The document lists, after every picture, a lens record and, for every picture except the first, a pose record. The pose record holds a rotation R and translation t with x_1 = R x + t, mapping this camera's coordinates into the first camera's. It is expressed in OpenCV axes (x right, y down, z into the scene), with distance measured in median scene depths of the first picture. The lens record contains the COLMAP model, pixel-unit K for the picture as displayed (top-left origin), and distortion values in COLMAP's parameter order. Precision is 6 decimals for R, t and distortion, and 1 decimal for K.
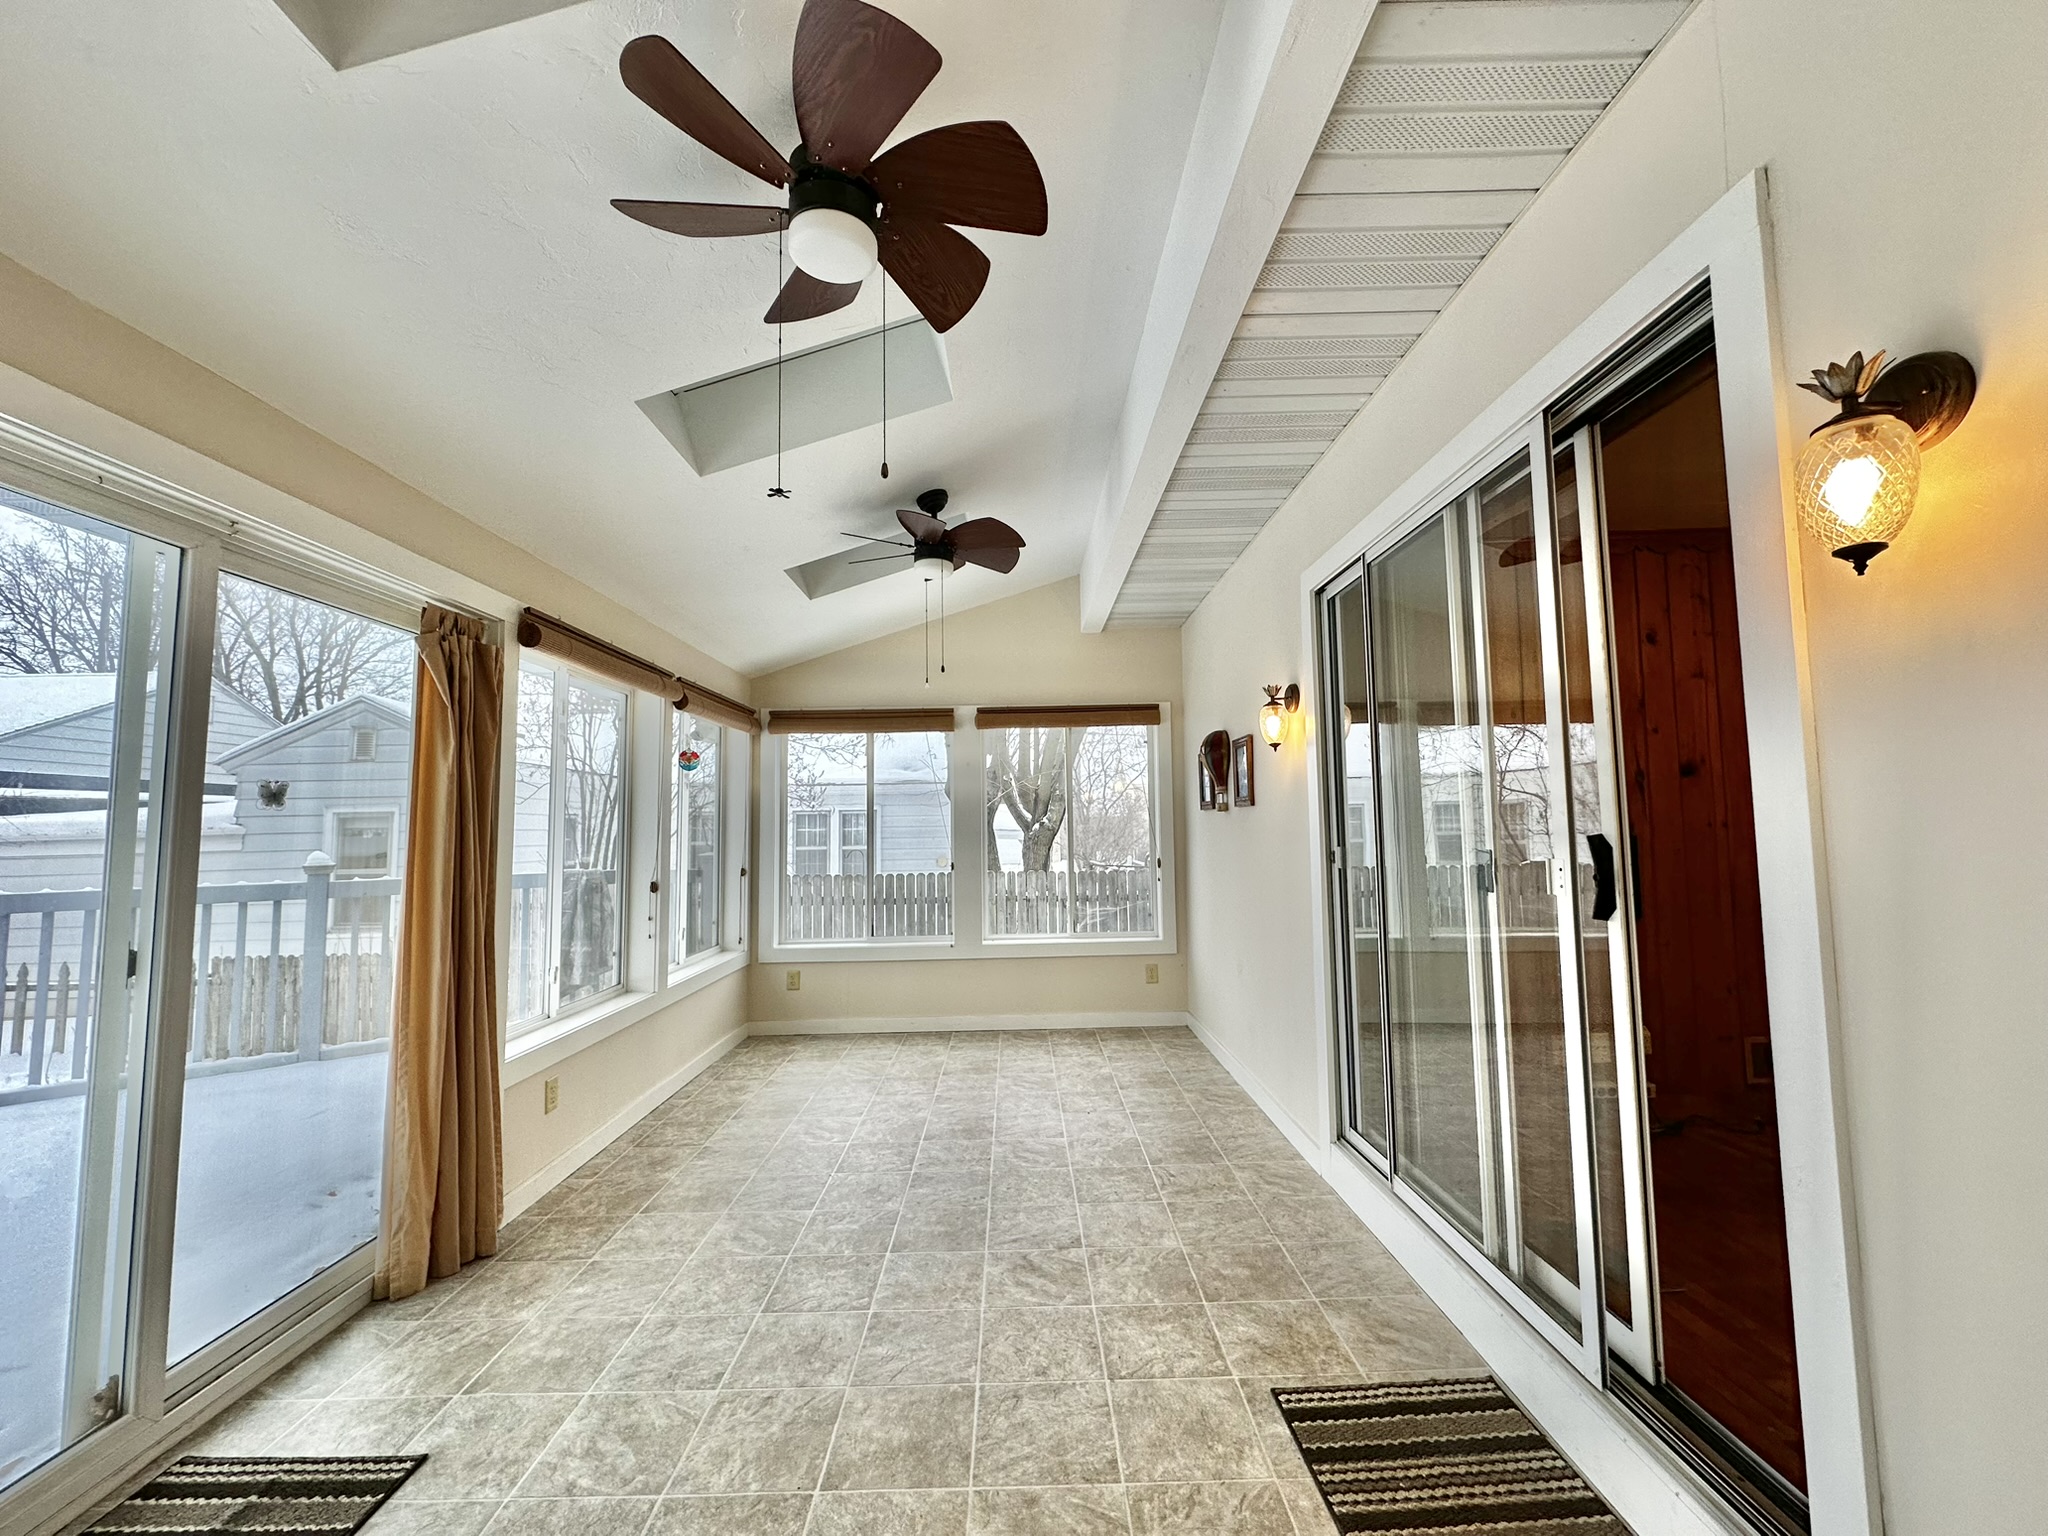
lens RADIAL K [[815.4, 0, 1026.4], [0, 815.4, 770.1], [0, 0, 1]] dist [-0.002442, 0.000269]
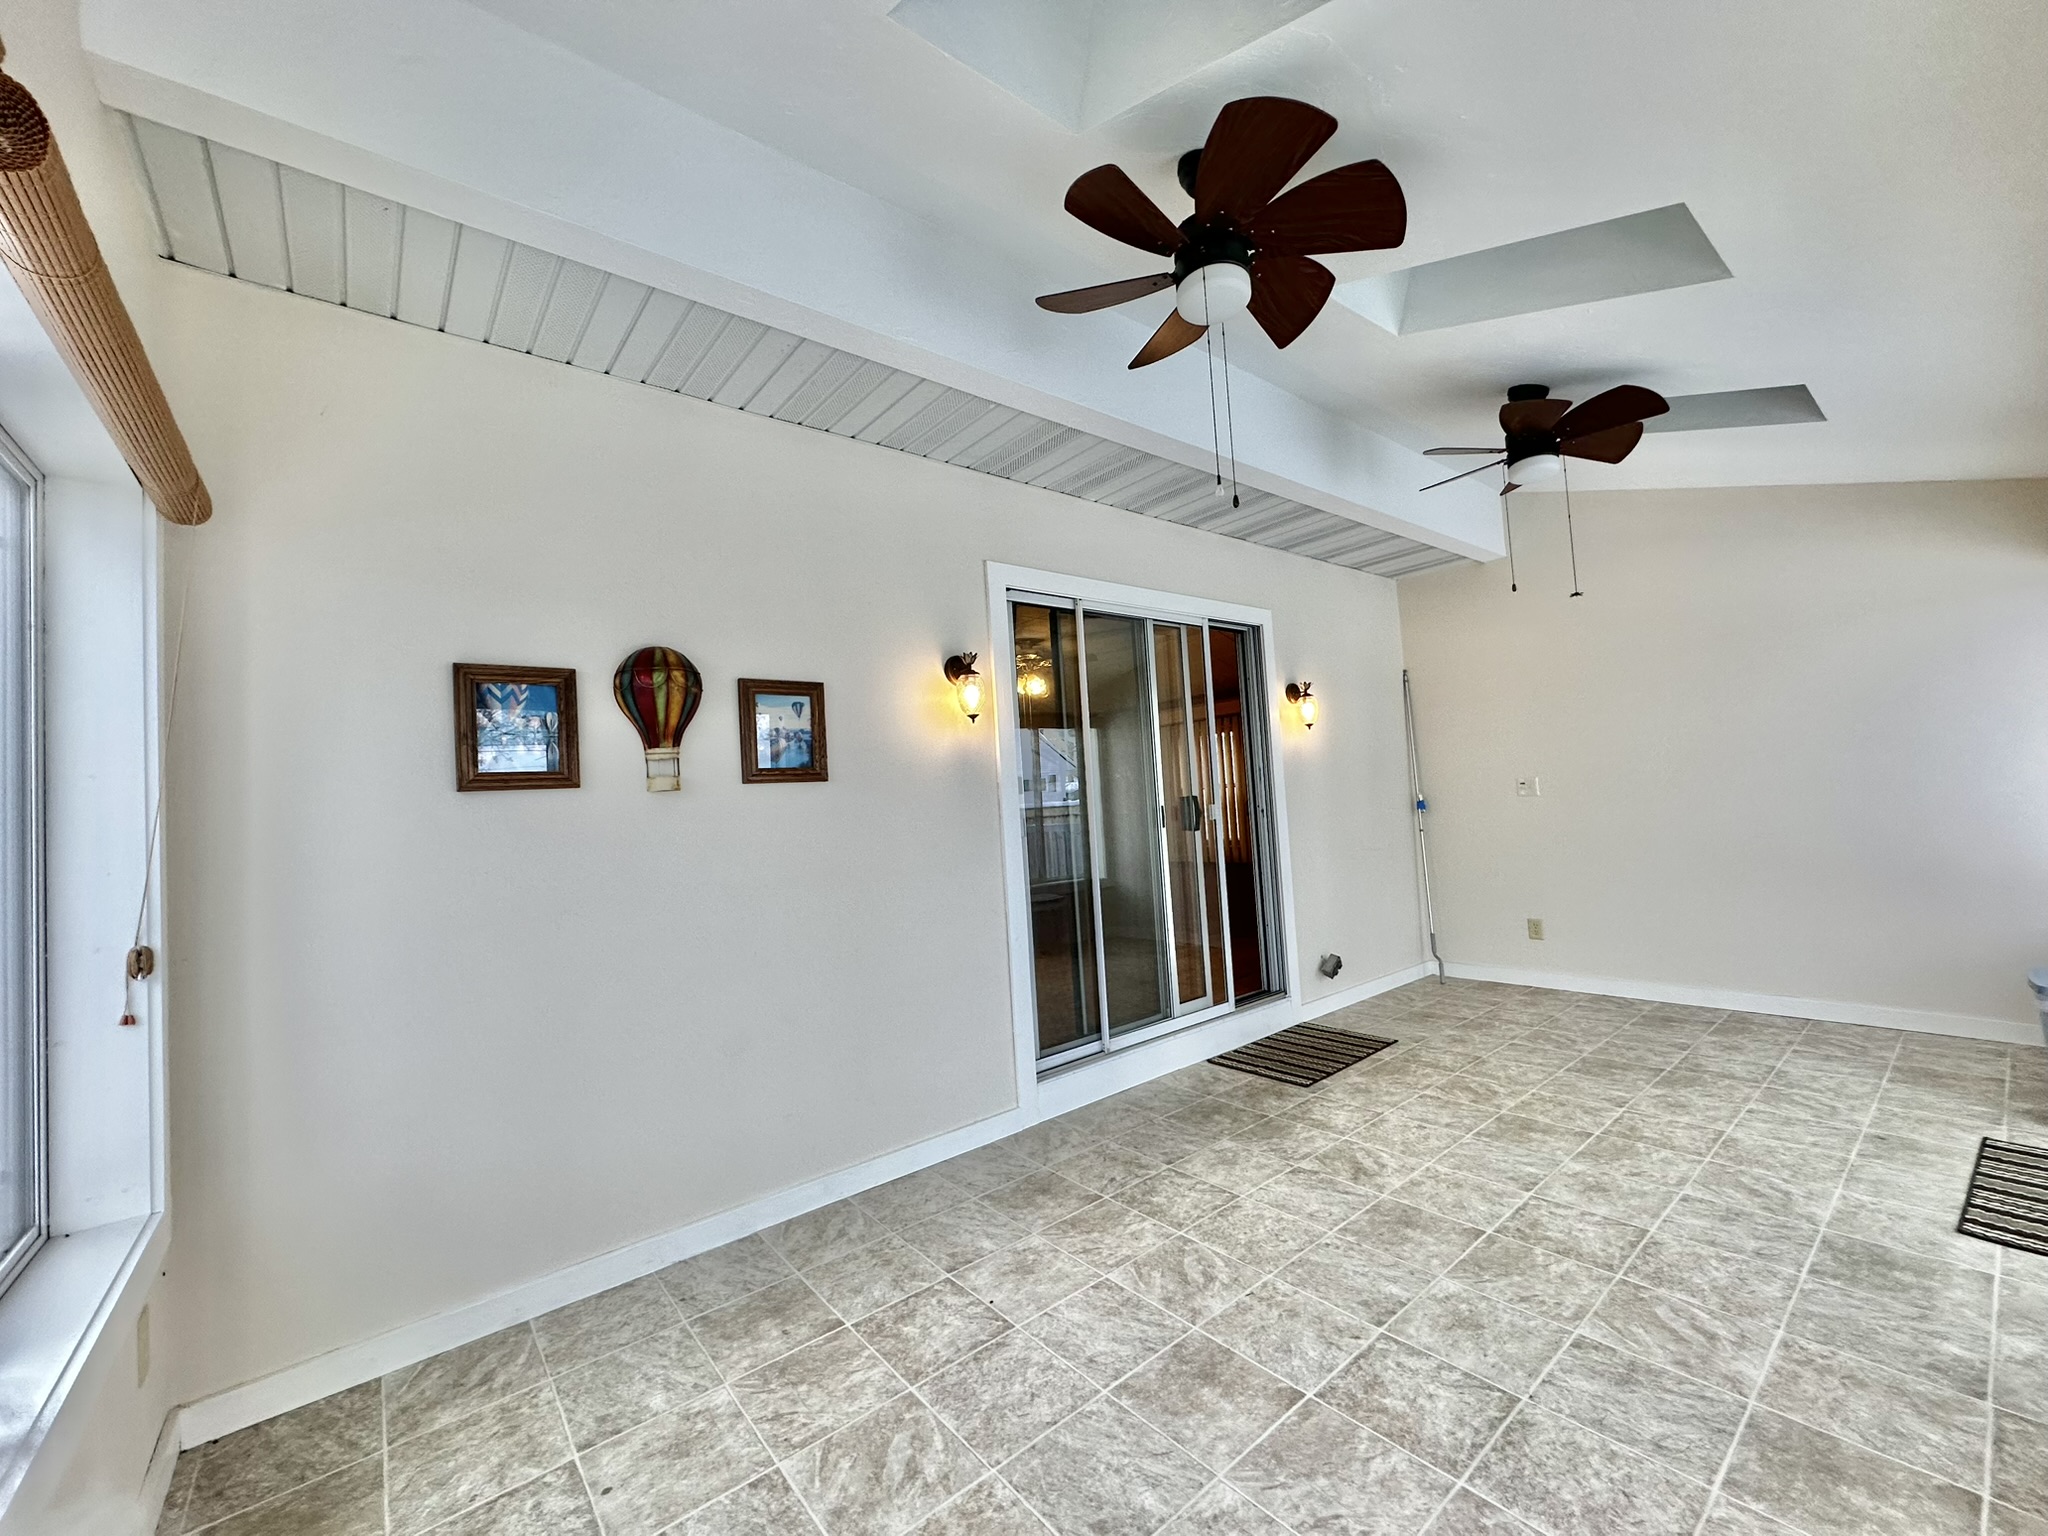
lens RADIAL K [[815.4, 0, 1026.8], [0, 815.4, 763.1], [0, 0, 1]] dist [-0.002442, 0.000269]
pose [[-0.617106, 0.093570, 0.781297, -0.533583], [0.014613, 0.994096, -0.107513, 0.145347], [-0.786745, -0.054930, -0.614830, 1.744309]]
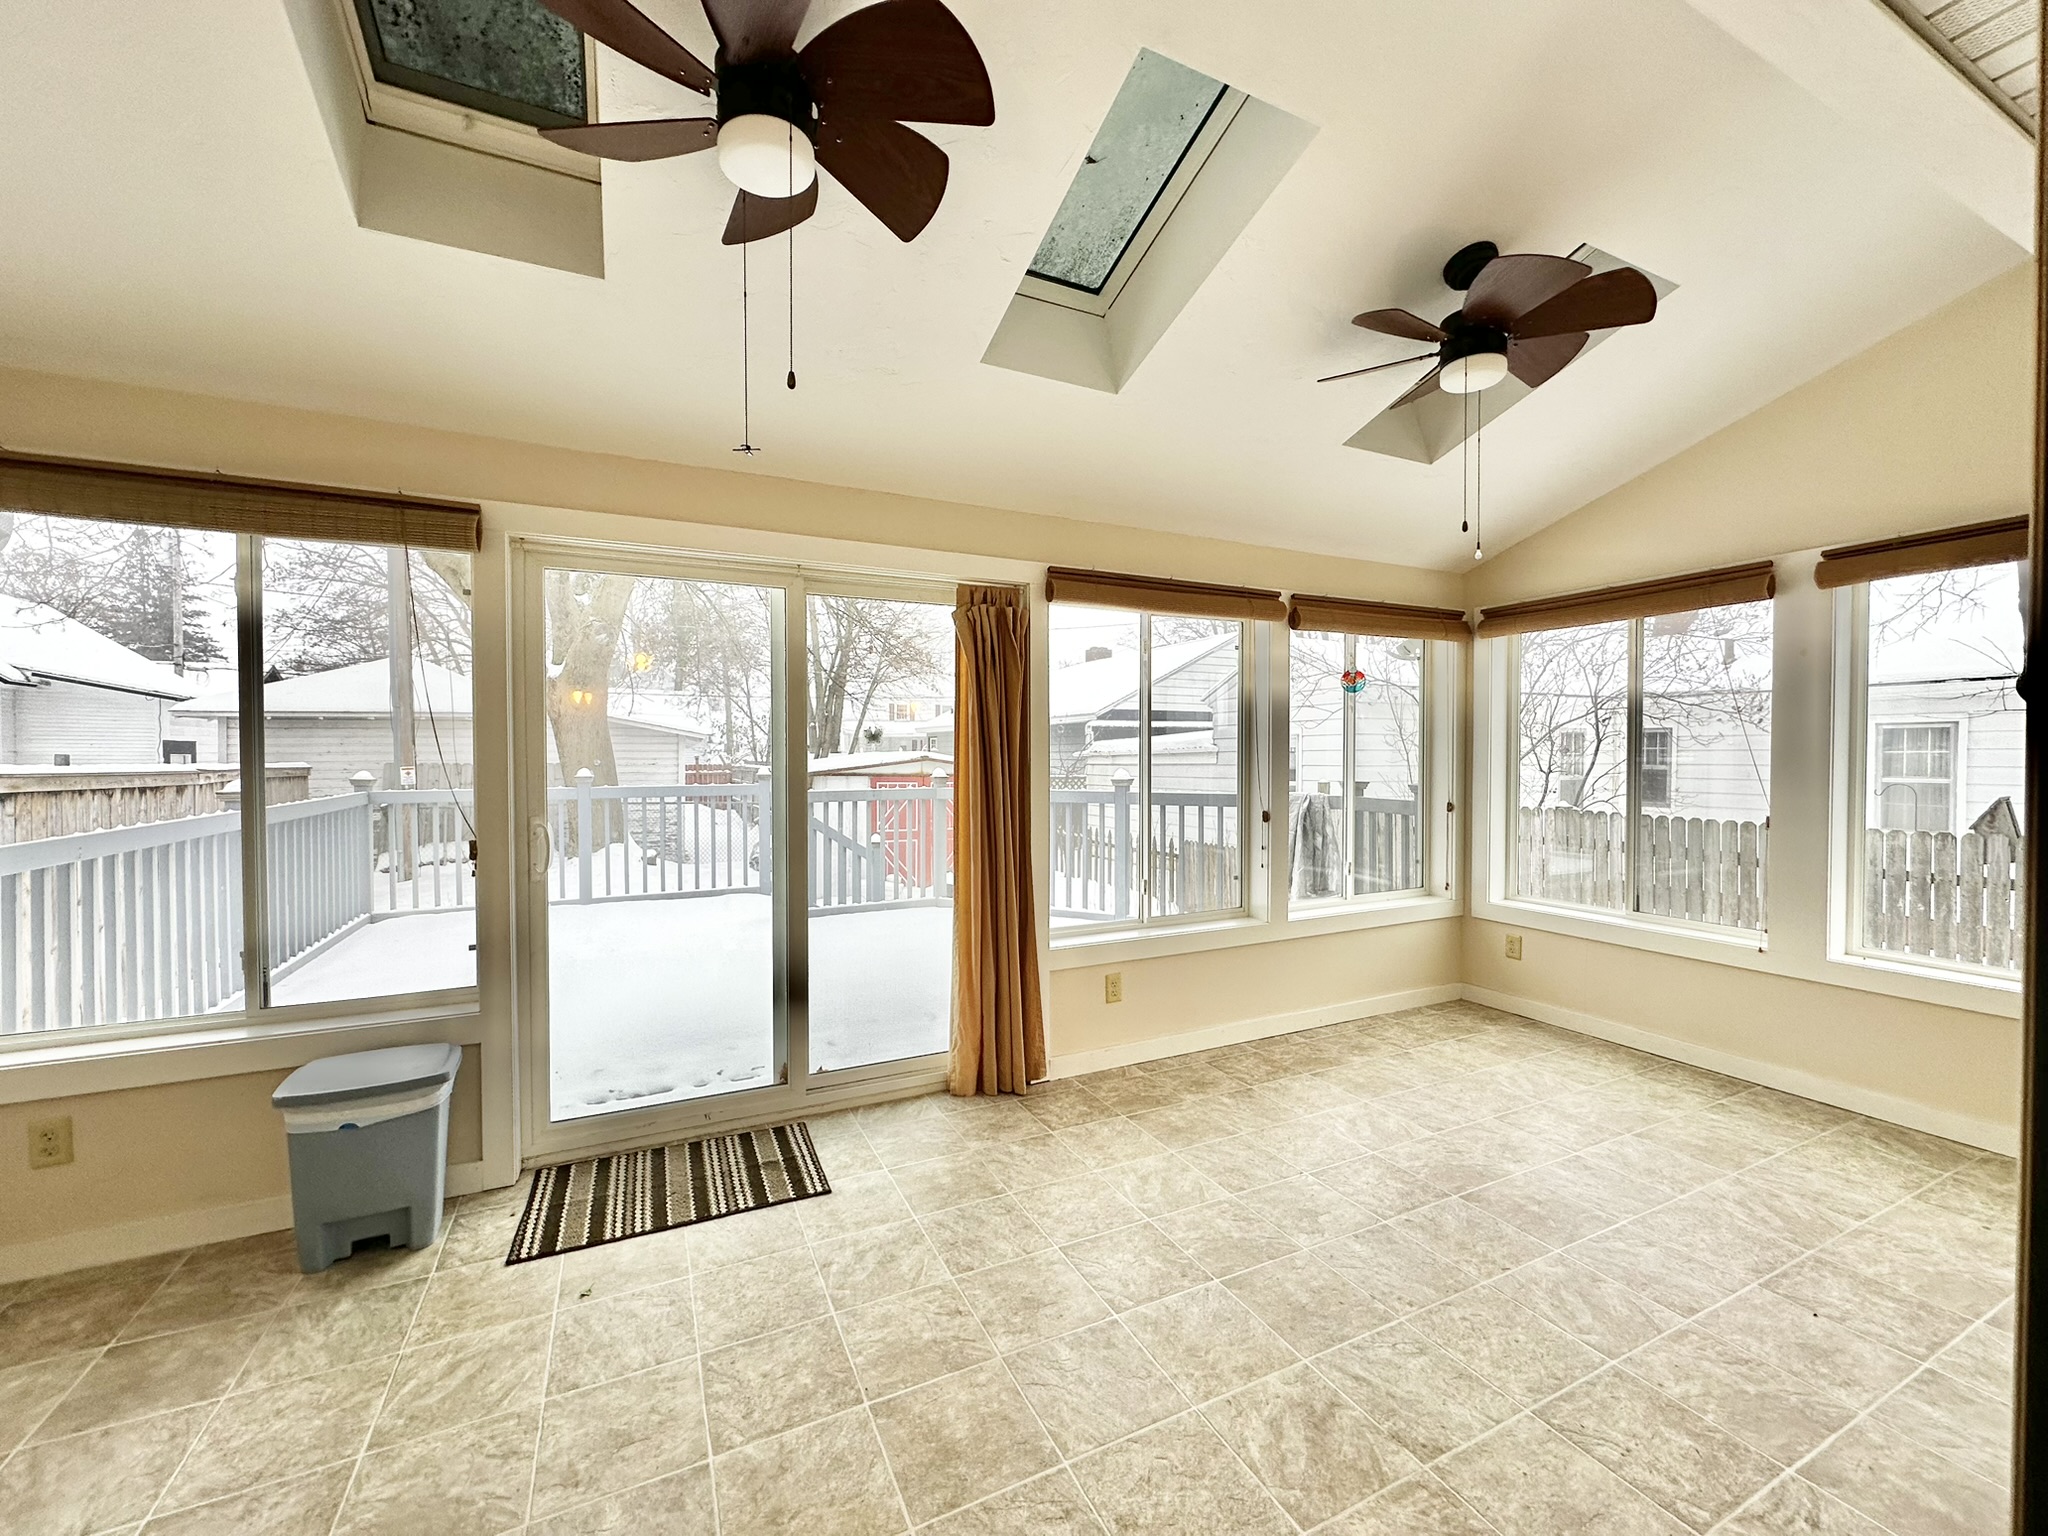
lens RADIAL K [[815.4, 0, 1021.8], [0, 815.4, 764.3], [0, 0, 1]] dist [-0.002442, 0.000269]
pose [[0.418899, 0.025244, -0.907682, 0.423726], [0.060688, 0.996600, 0.055725, 0.012321], [0.906003, -0.078429, 0.415943, 0.454690]]
